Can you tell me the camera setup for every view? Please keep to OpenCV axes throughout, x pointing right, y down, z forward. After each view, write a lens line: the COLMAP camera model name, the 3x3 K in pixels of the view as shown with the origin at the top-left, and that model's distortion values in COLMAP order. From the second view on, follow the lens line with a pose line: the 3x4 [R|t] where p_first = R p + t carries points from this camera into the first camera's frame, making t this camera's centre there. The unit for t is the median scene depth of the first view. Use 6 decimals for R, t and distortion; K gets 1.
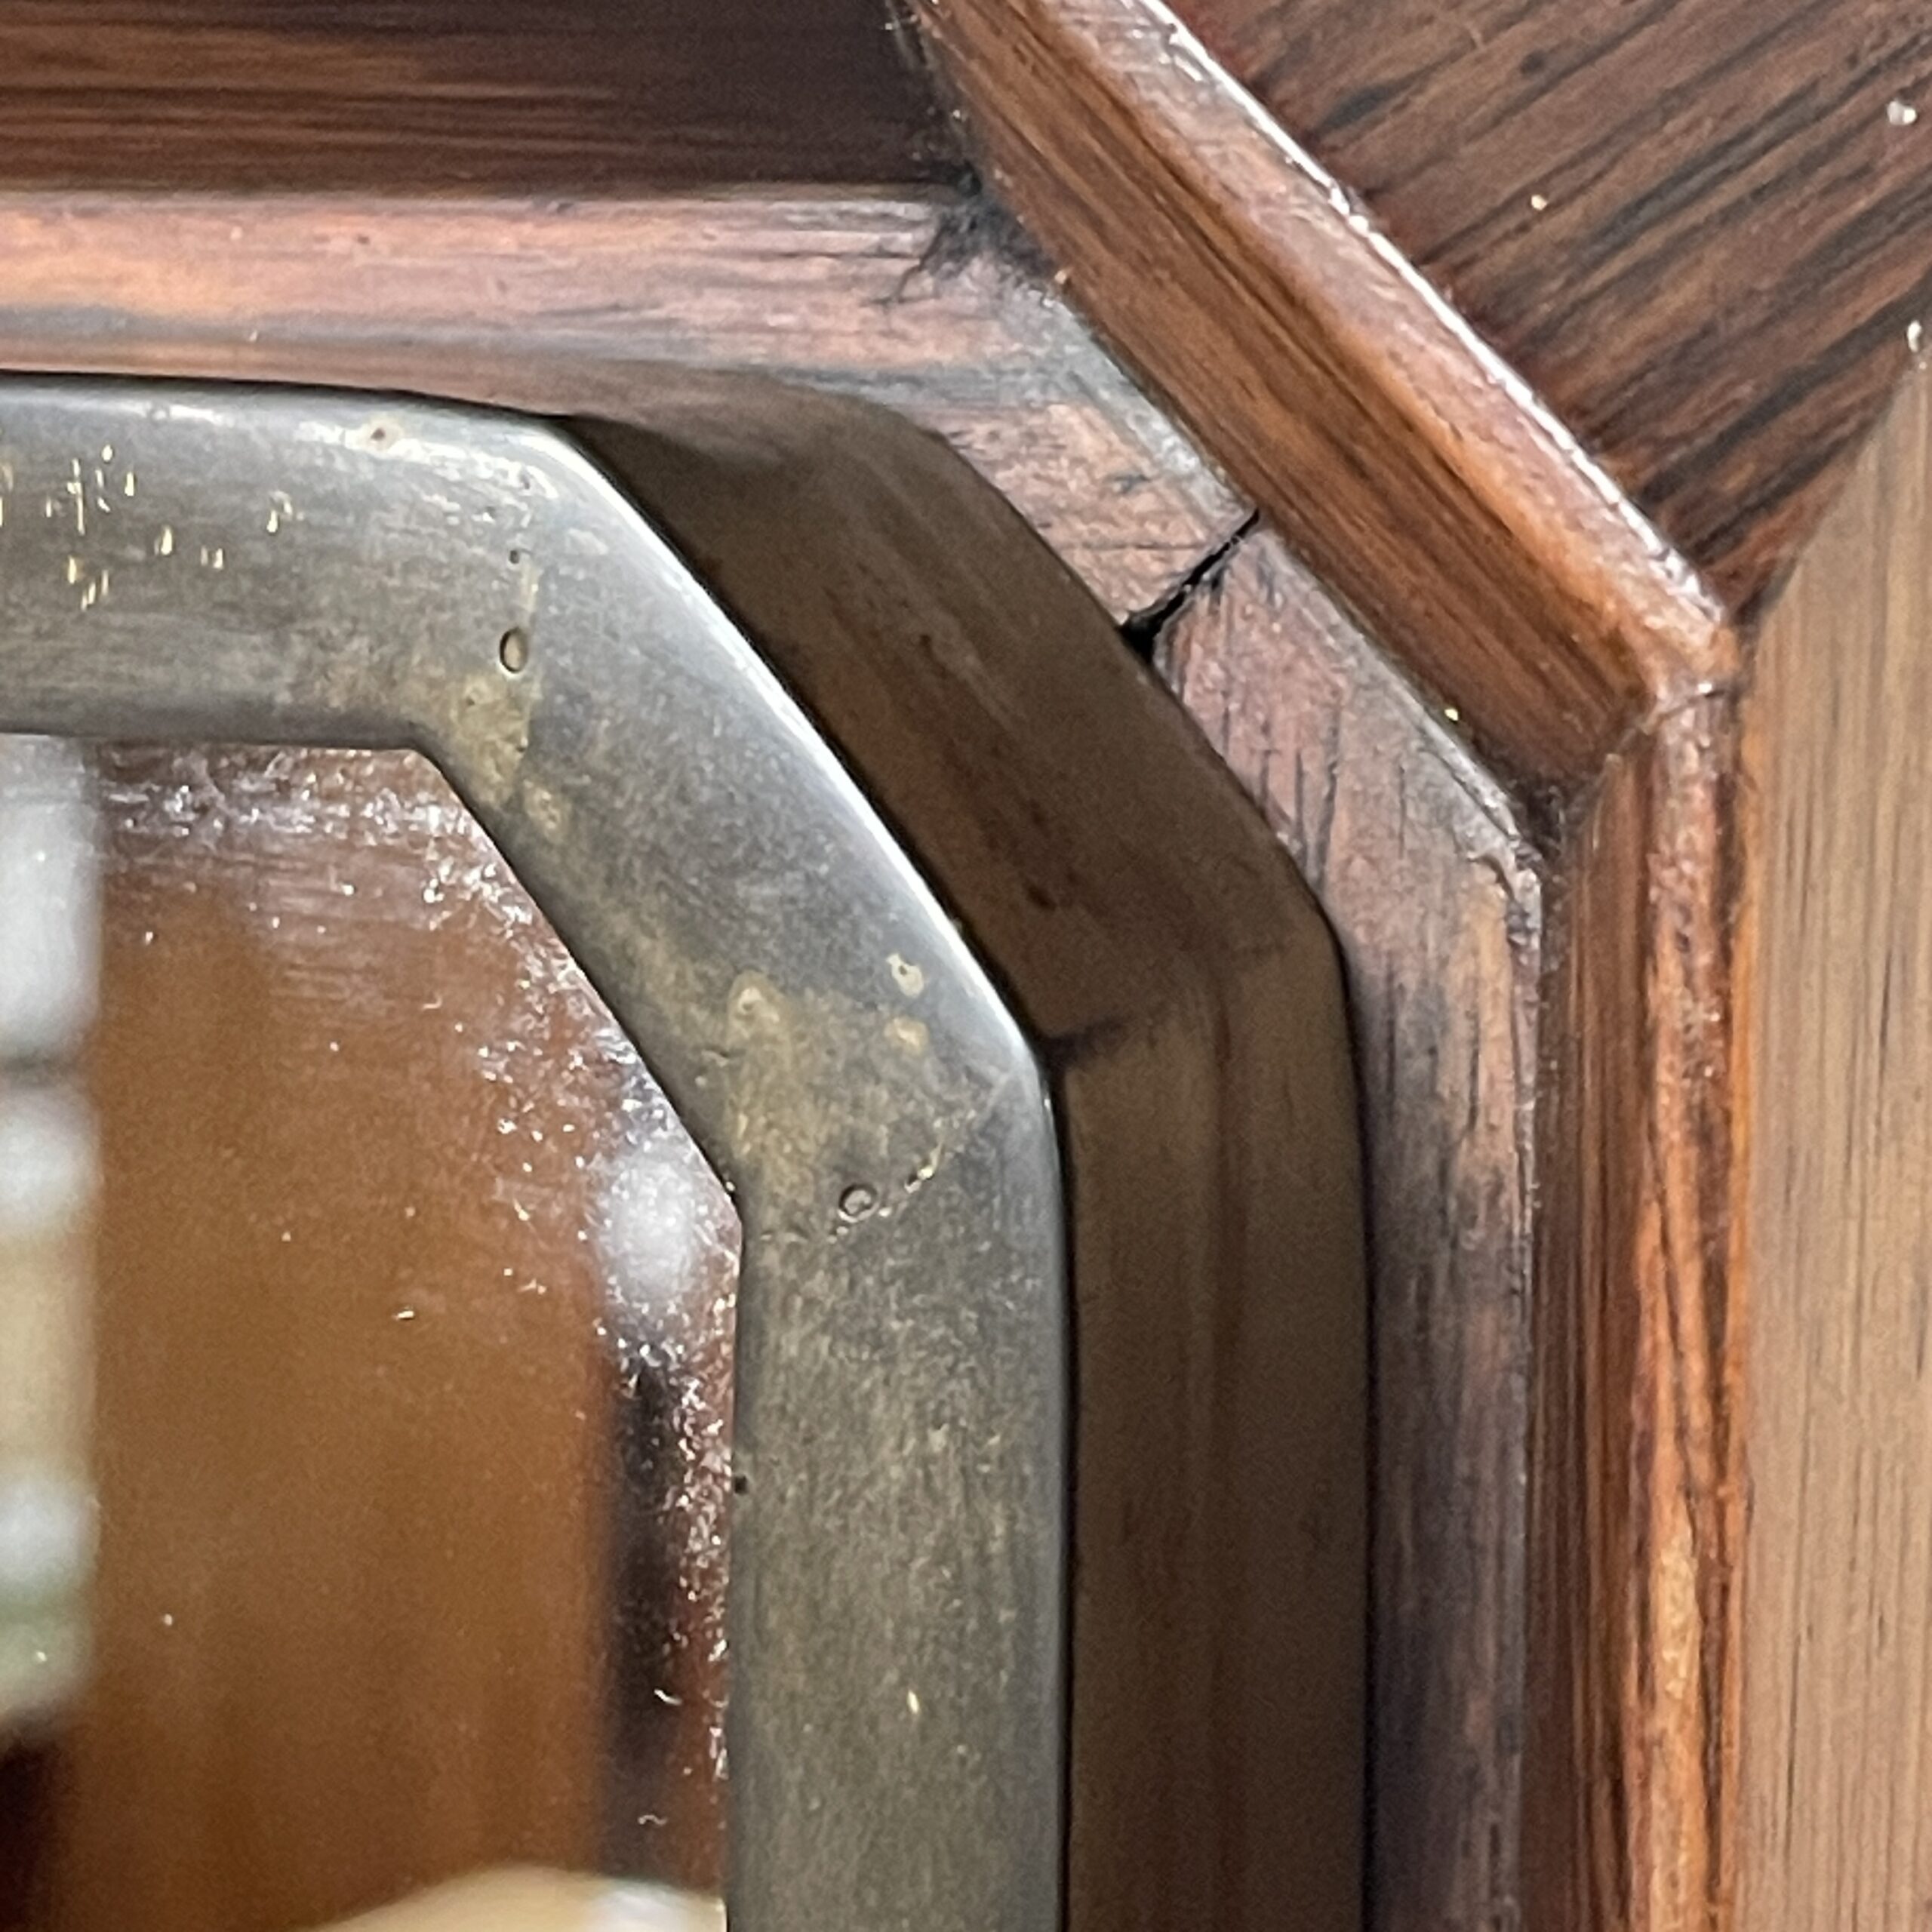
lens RADIAL K [[6845.7, 0, 966.9], [0, 6845.7, 964.9], [0, 0, 1]] dist [0.505276, 0.000000]
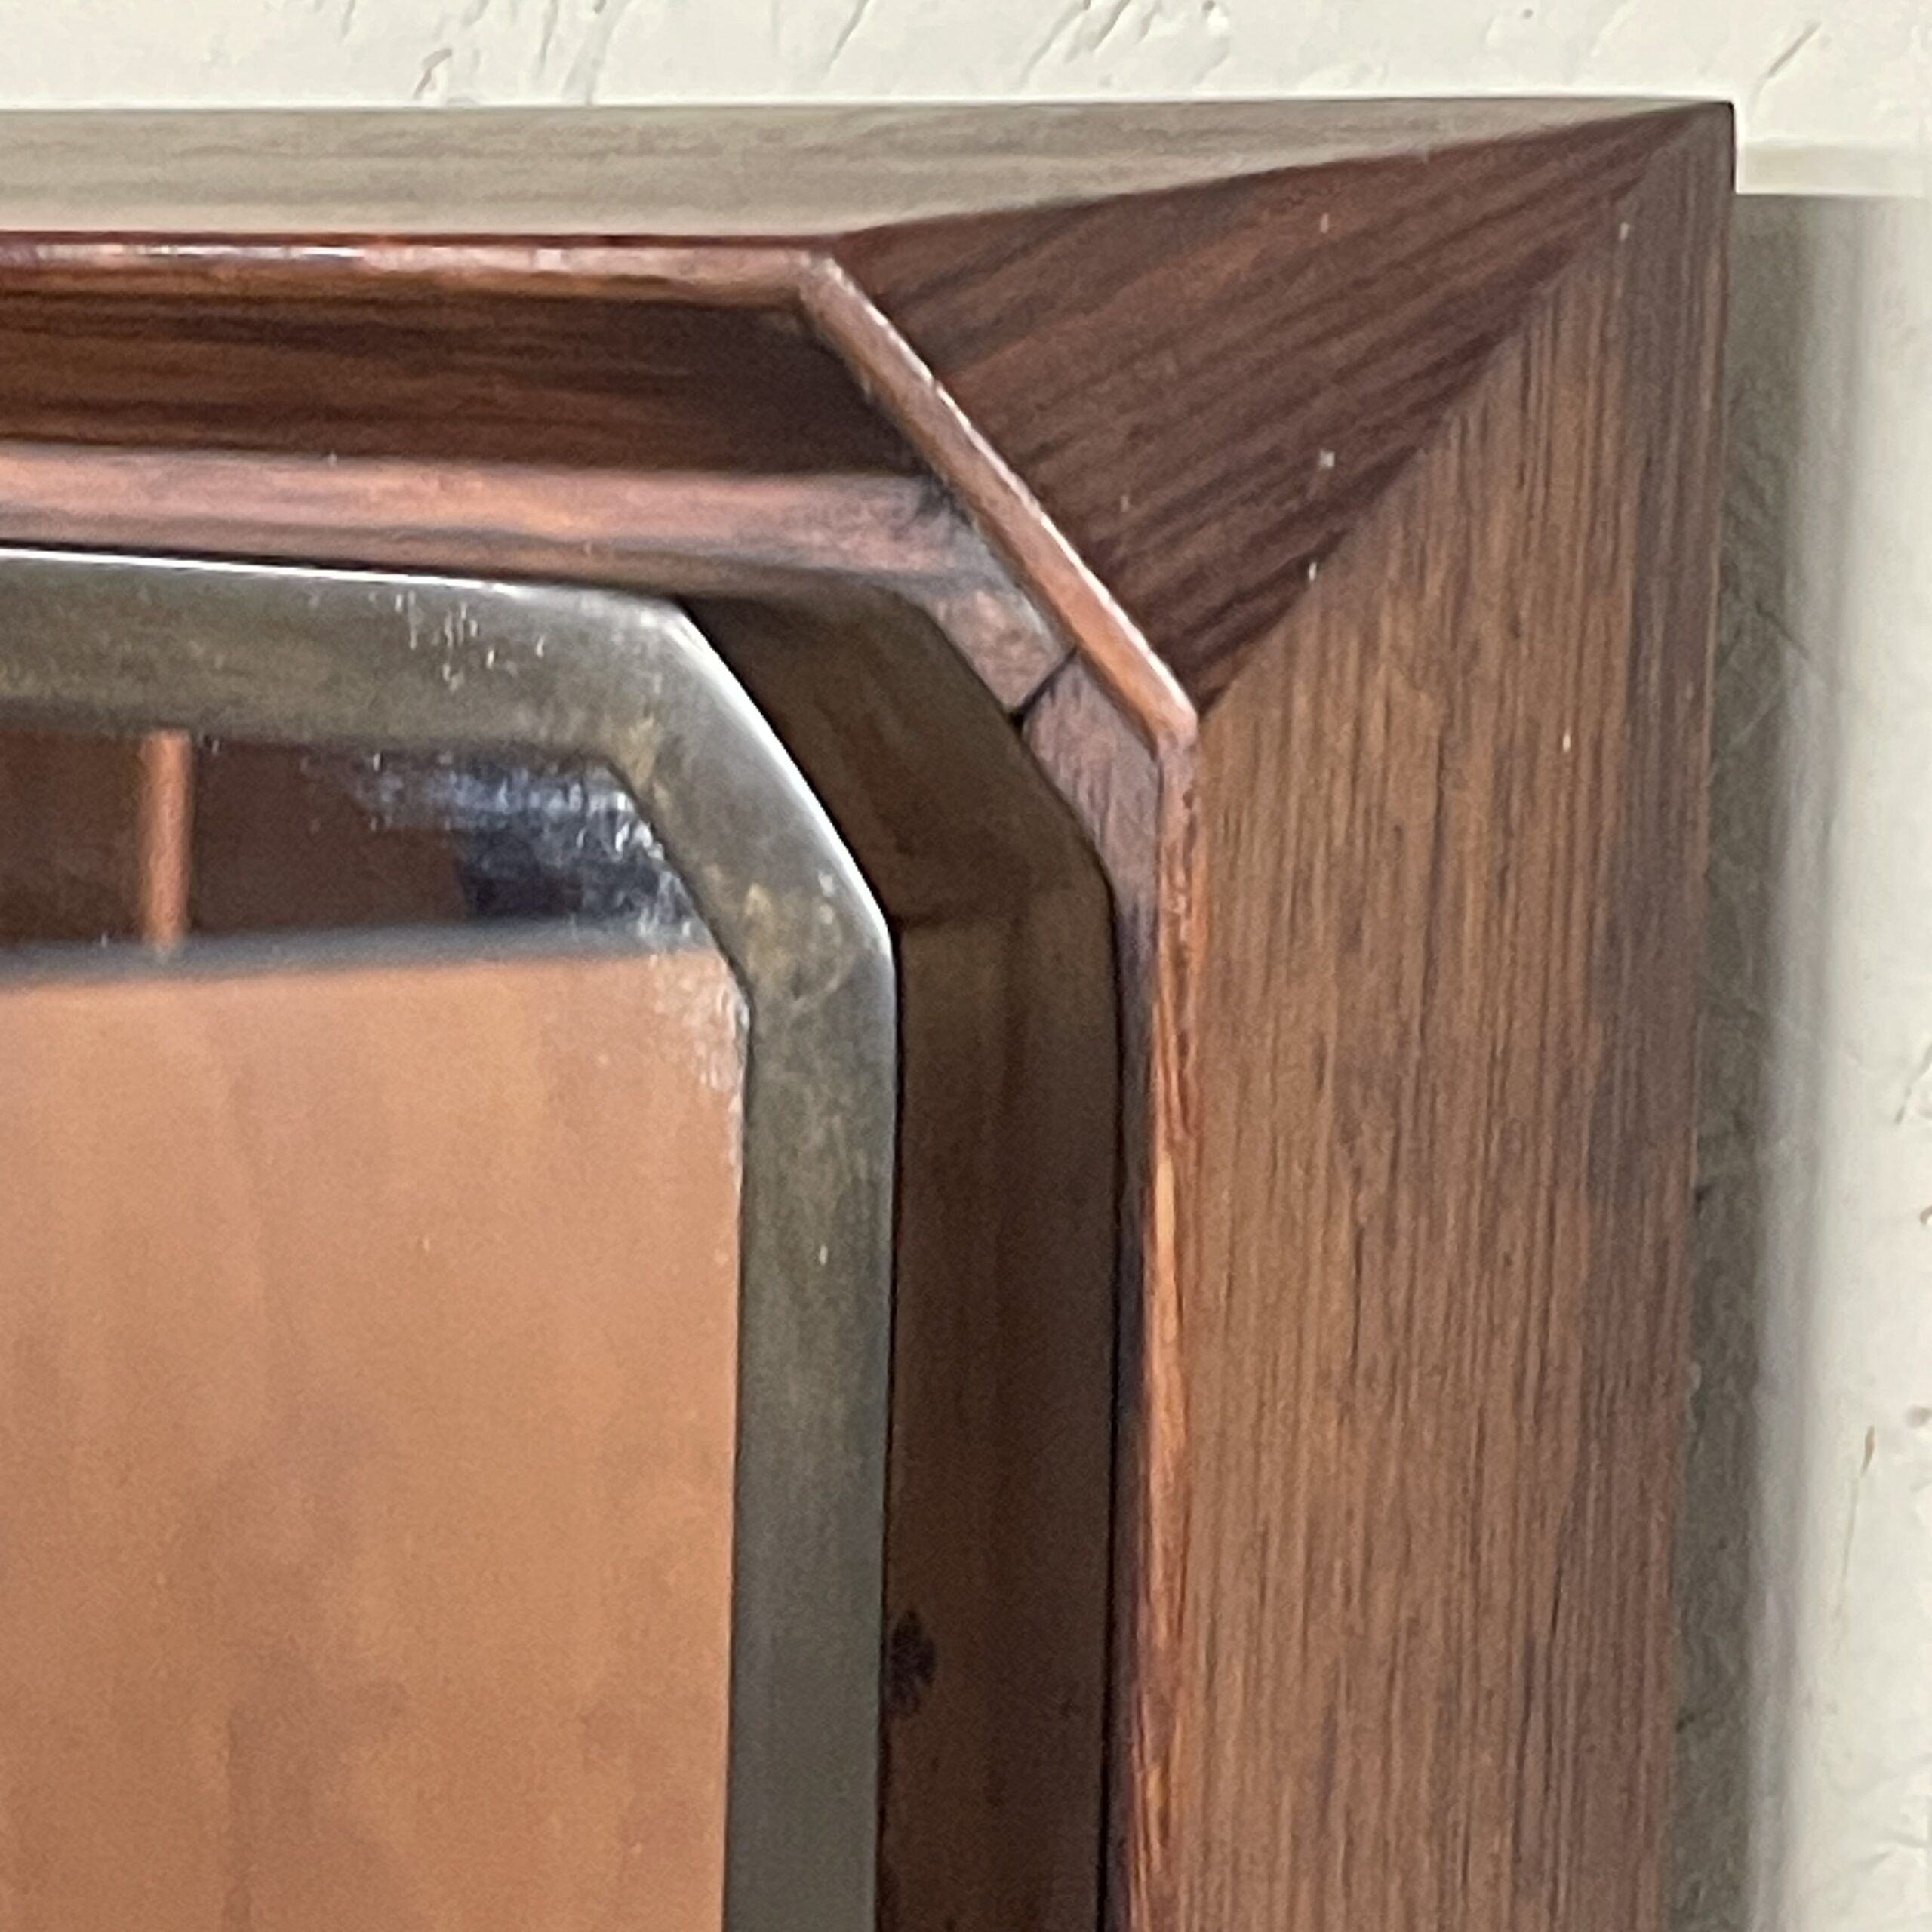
lens RADIAL K [[6109.0, 0, 965.3], [0, 6109.0, 967.6], [0, 0, 1]] dist [0.227850, 0.000000]
pose [[0.991393, 0.029936, -0.127449, 0.248850], [-0.032005, 0.999387, -0.014211, 0.048054], [0.126946, 0.018168, 0.991743, -0.711901]]
